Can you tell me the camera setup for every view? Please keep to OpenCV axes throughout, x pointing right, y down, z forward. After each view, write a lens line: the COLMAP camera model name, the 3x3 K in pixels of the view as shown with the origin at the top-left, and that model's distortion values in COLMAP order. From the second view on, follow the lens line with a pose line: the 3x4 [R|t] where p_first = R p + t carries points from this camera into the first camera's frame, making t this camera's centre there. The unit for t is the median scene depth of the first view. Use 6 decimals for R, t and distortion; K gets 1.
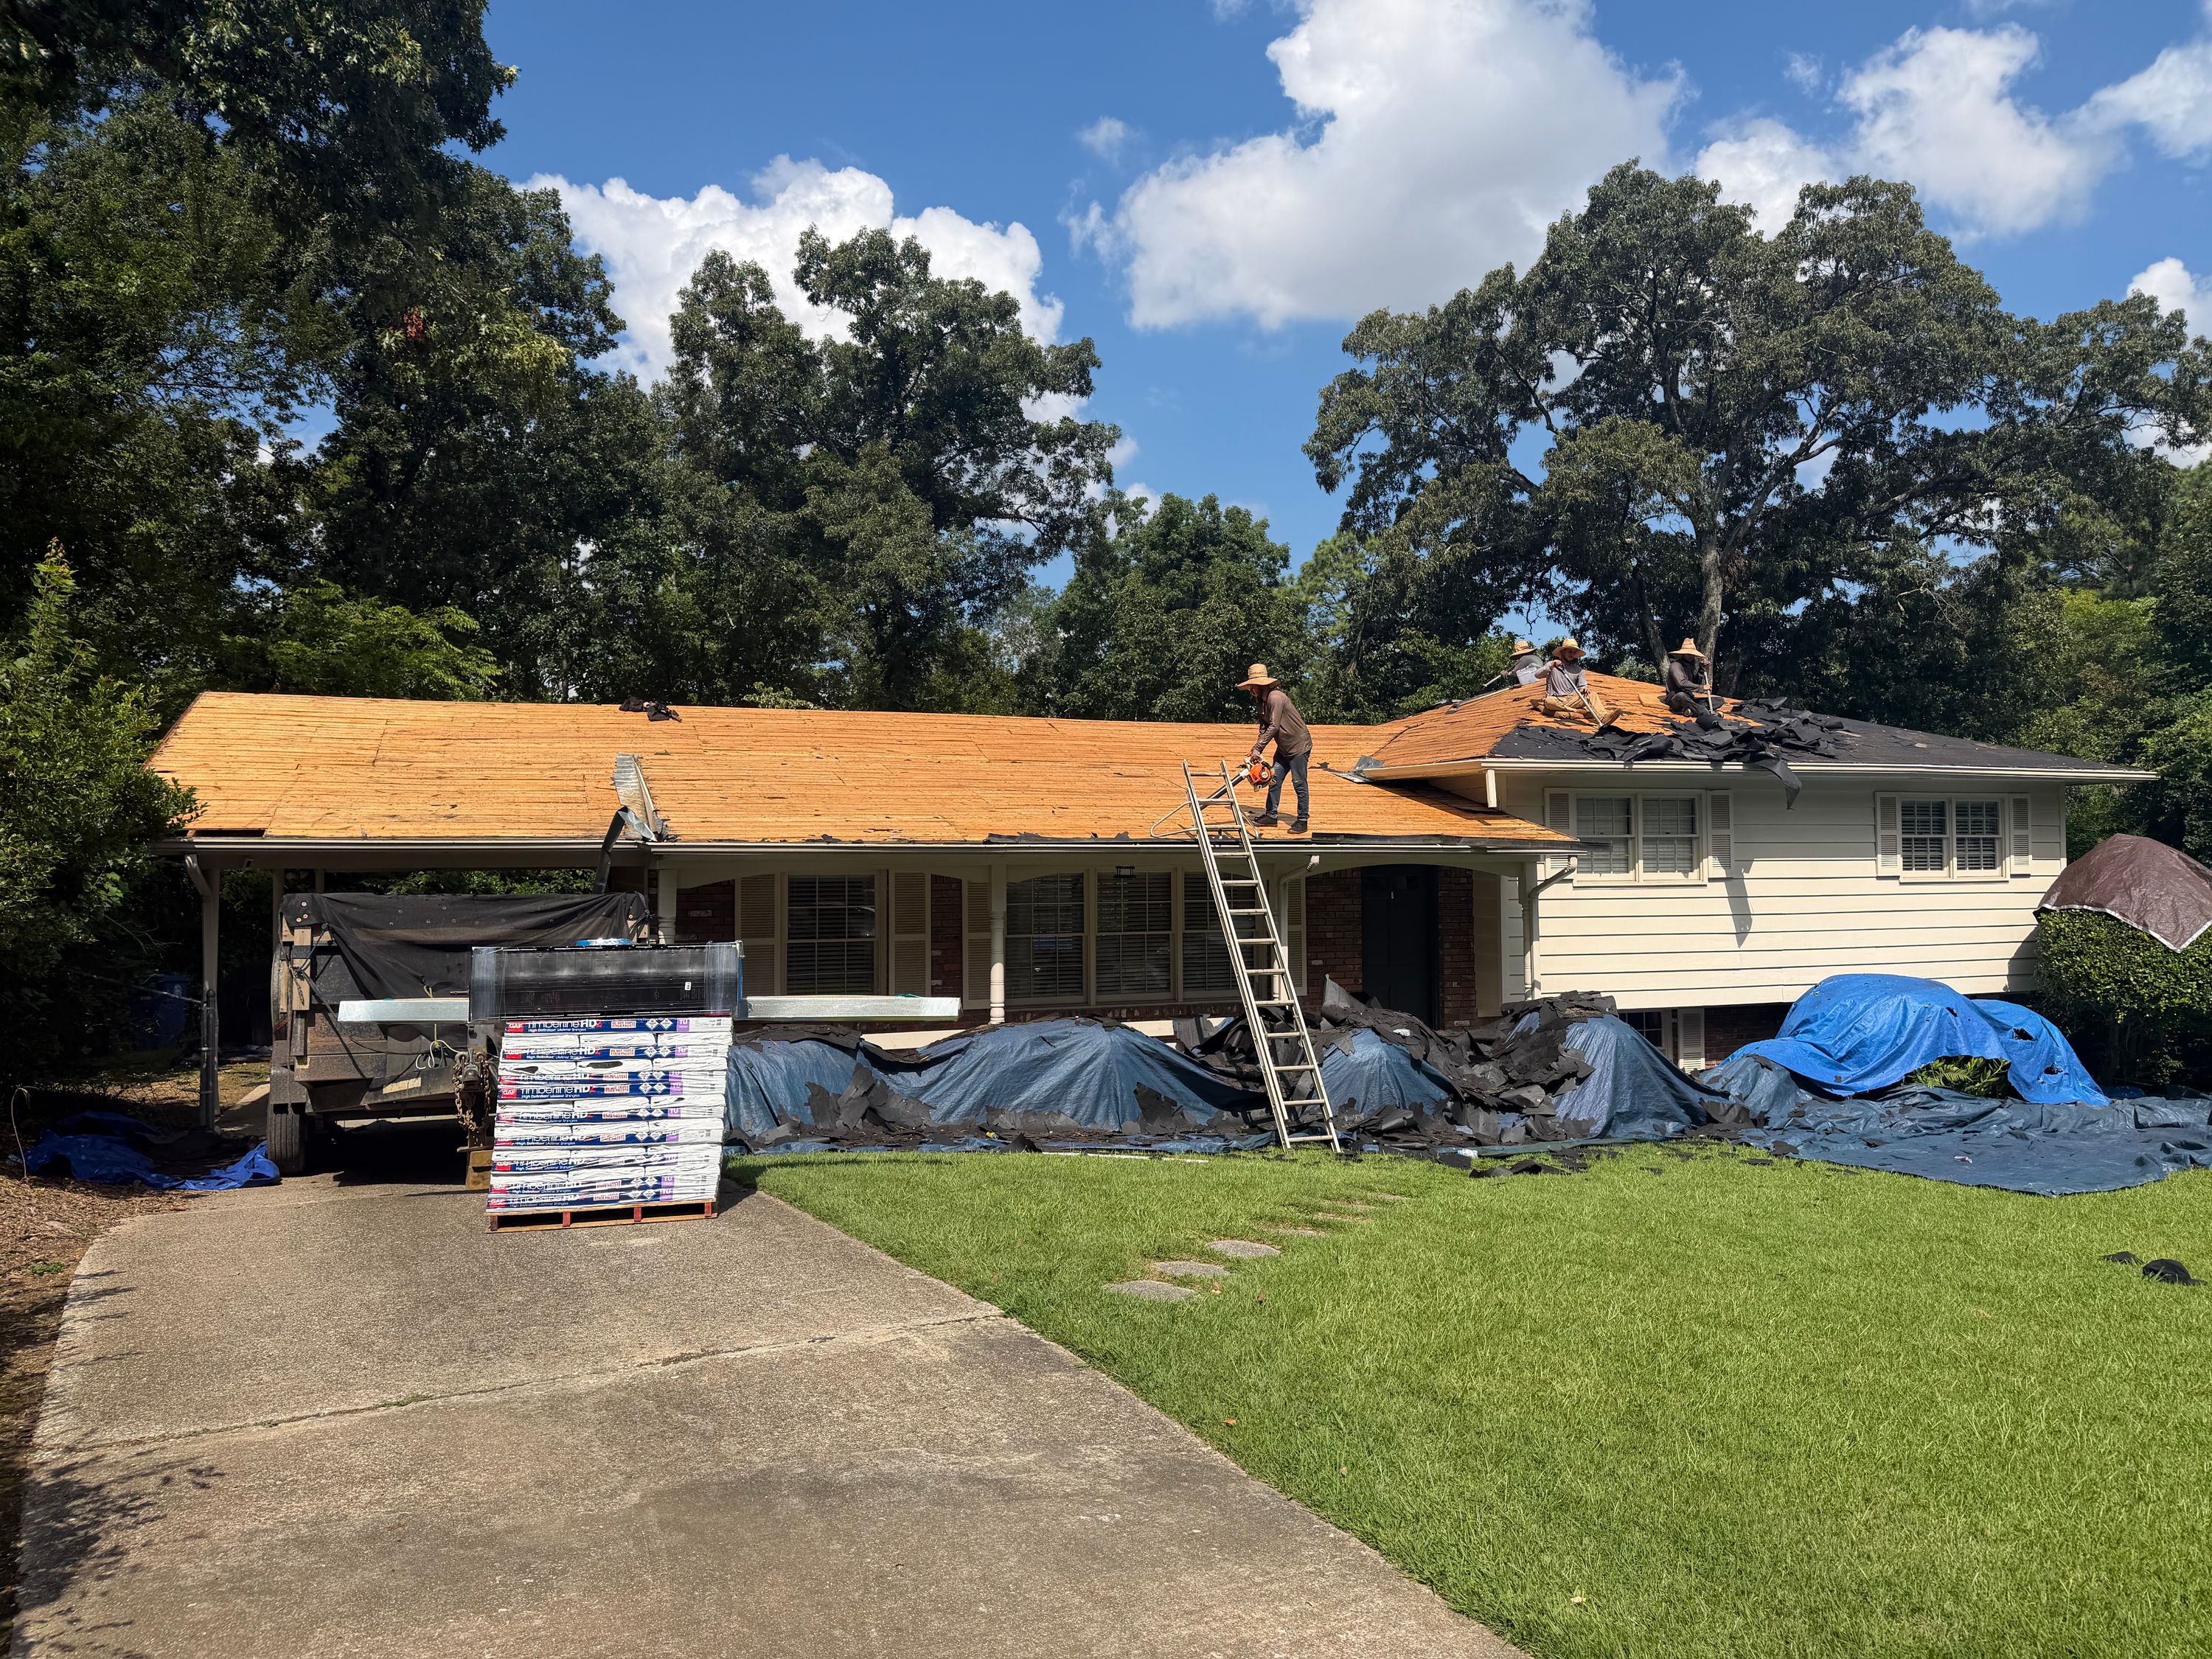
lens RADIAL K [[1548.8, 0, 1109.4], [0, 1548.8, 815.3], [0, 0, 1]] dist [0.024815, -0.010433]
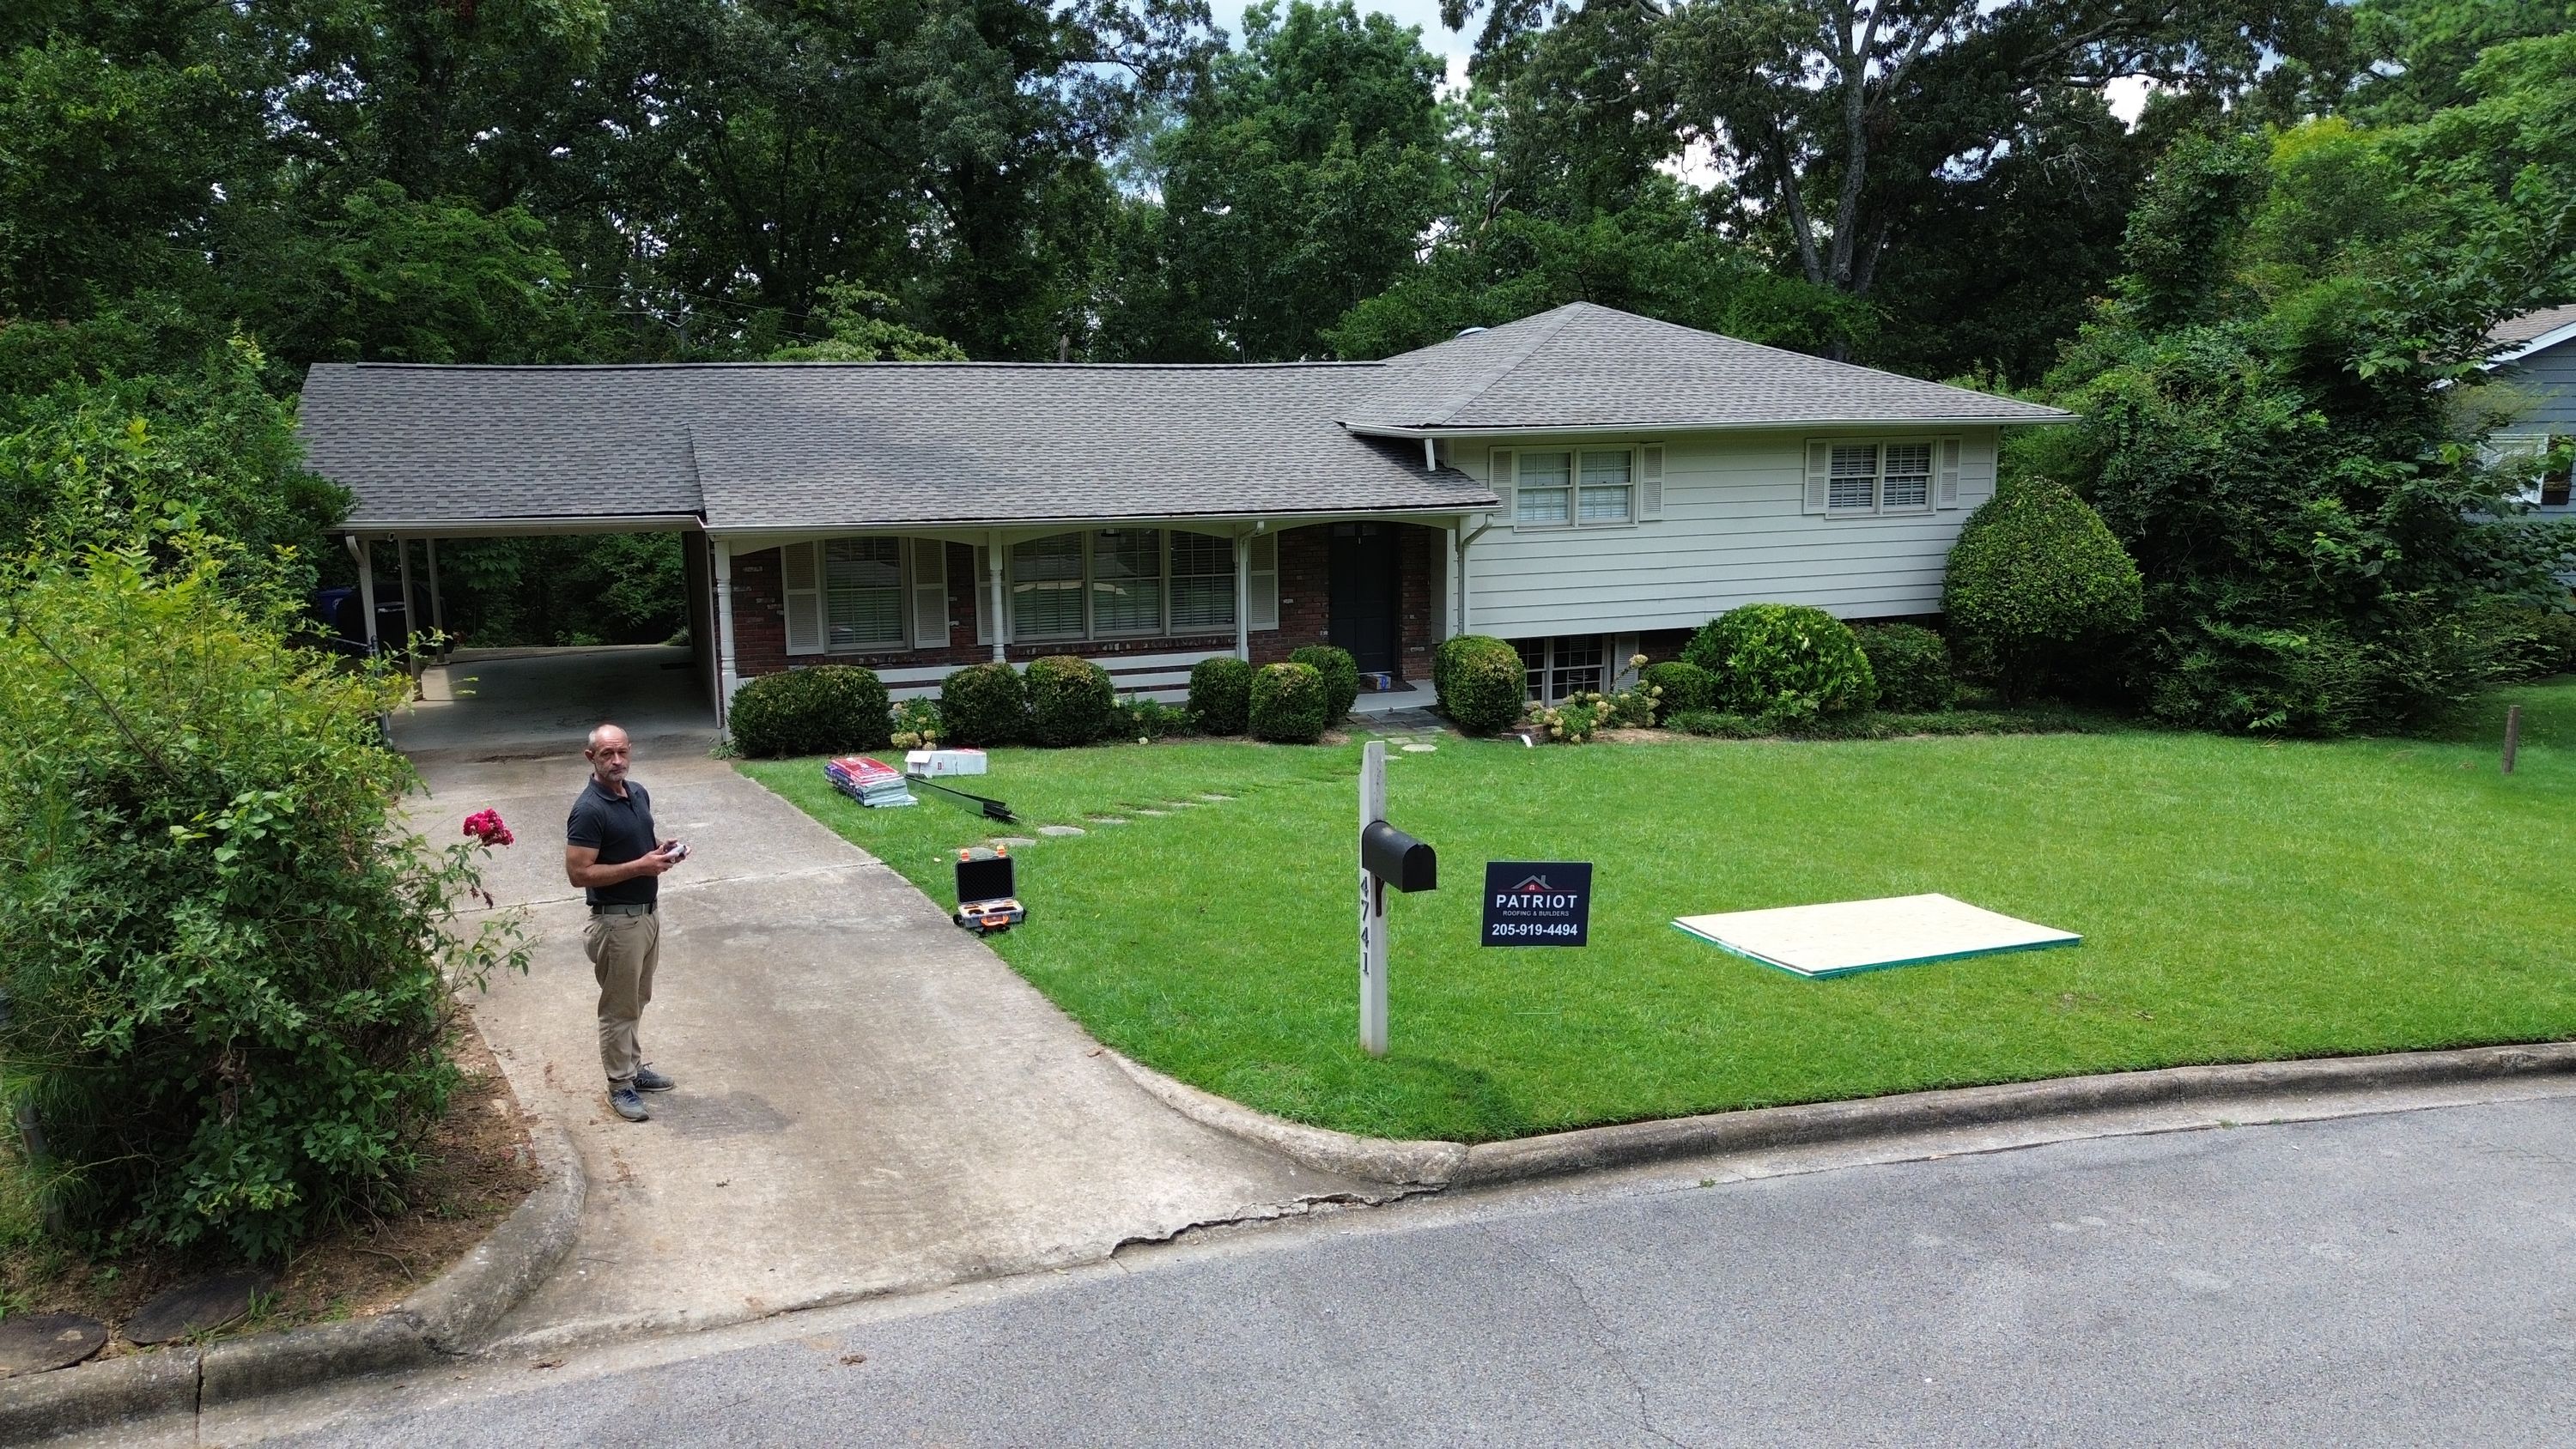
lens RADIAL K [[1843.2, 0, 1278.0], [0, 1843.2, 720.8], [0, 0, 1]] dist [0.048382, -0.036578]
pose [[0.999864, -0.000265, -0.016495, 0.156358], [0.003681, 0.978243, 0.207429, -0.108005], [0.016081, -0.207461, 0.978111, -0.400384]]
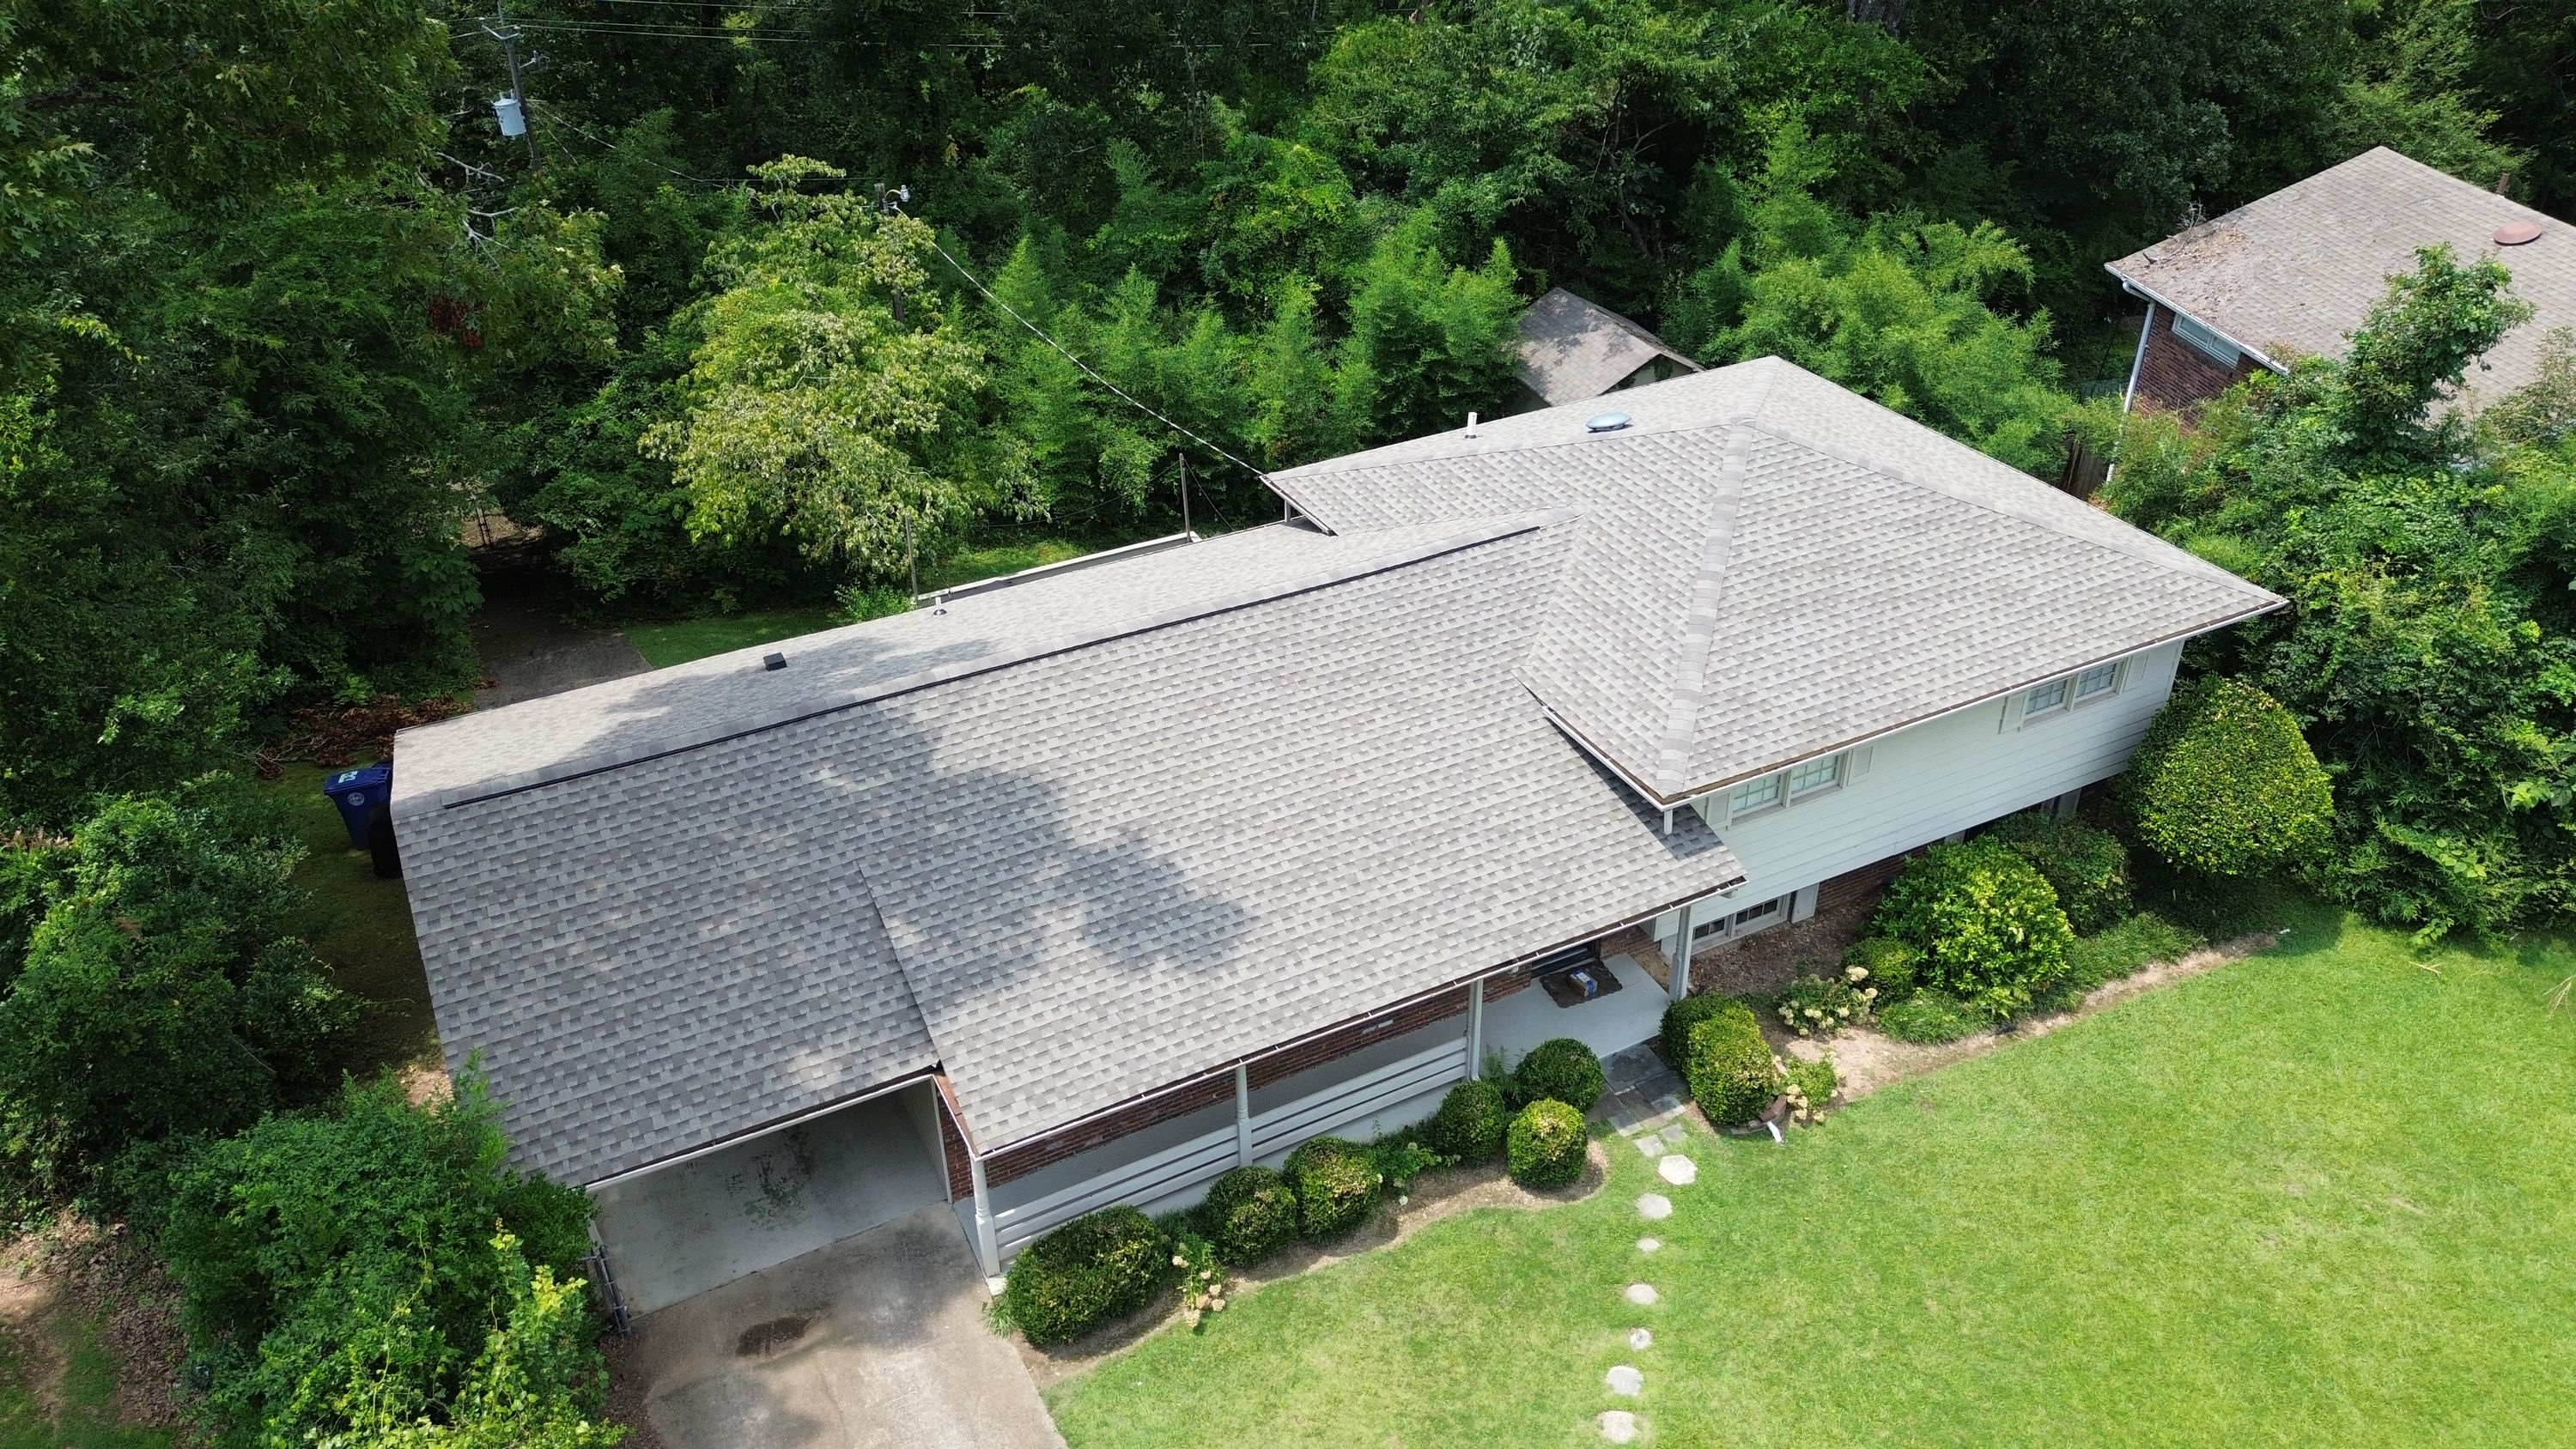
lens RADIAL K [[1843.2, 0, 1279.3], [0, 1843.2, 721.5], [0, 0, 1]] dist [0.048382, -0.036578]
pose [[0.993988, -0.070088, 0.084121, -0.125593], [0.011244, 0.829560, 0.558304, -0.796861], [-0.108914, -0.554002, 0.825360, 0.004659]]
